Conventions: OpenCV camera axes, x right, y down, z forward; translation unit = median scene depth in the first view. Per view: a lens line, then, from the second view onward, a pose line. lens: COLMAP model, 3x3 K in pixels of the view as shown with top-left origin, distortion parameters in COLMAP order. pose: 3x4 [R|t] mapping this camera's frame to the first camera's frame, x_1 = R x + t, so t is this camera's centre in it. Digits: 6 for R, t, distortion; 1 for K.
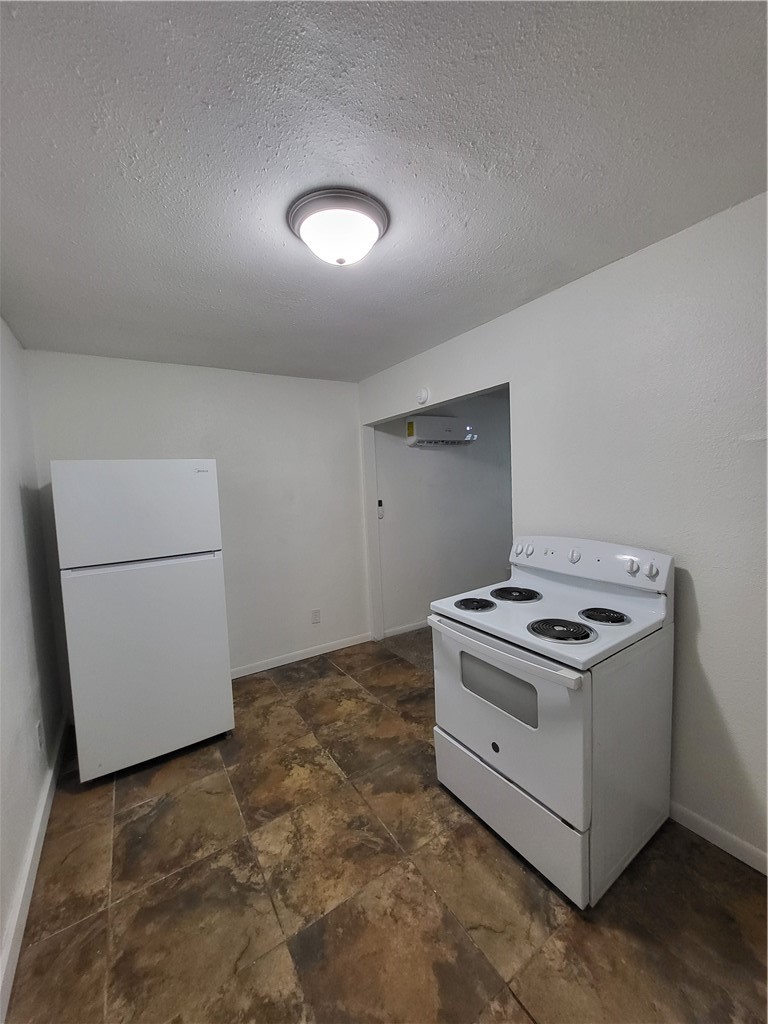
lens RADIAL K [[406.0, 0, 392.6], [0, 406.0, 508.5], [0, 0, 1]] dist [0.001194, 0.000079]
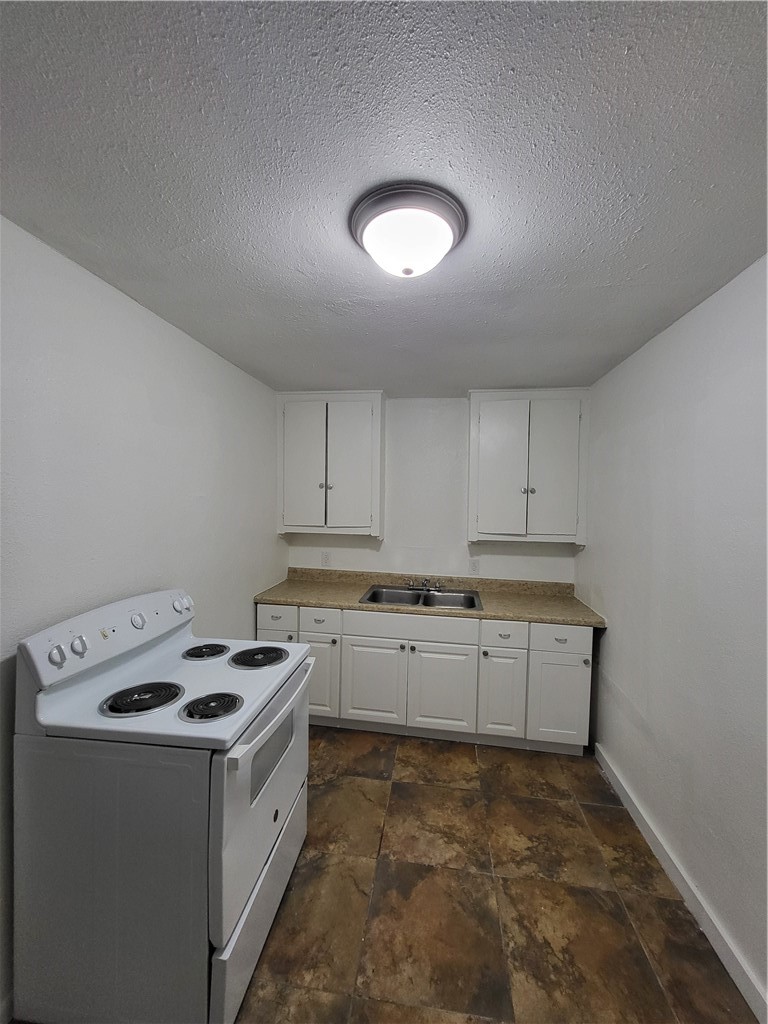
lens RADIAL K [[406.0, 0, 388.2], [0, 406.0, 506.3], [0, 0, 1]] dist [0.001194, 0.000079]
pose [[-0.755085, 0.024833, 0.655156, -0.549976], [0.075377, 0.995944, 0.049124, -0.131859], [-0.651279, 0.086476, -0.753895, 1.446416]]
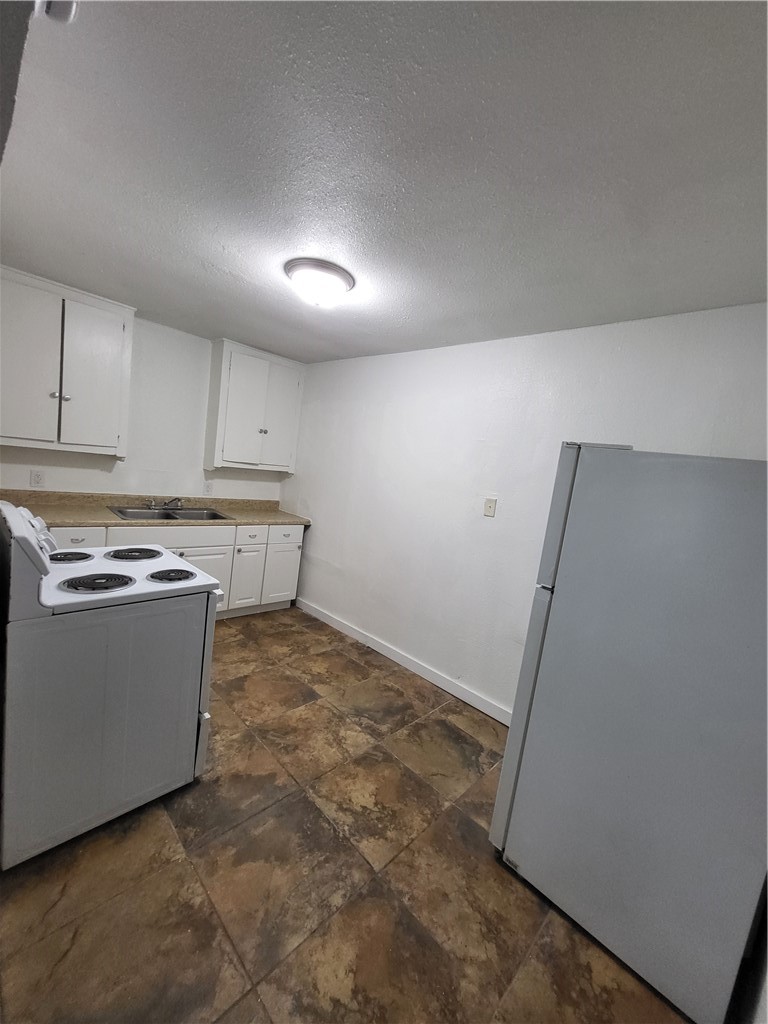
lens RADIAL K [[406.0, 0, 388.6], [0, 406.0, 513.3], [0, 0, 1]] dist [0.001194, 0.000079]
pose [[-0.973032, -0.046173, -0.226003, -0.074135], [-0.094837, 0.973203, 0.209480, -0.163829], [0.210275, 0.225264, -0.951336, 2.180825]]
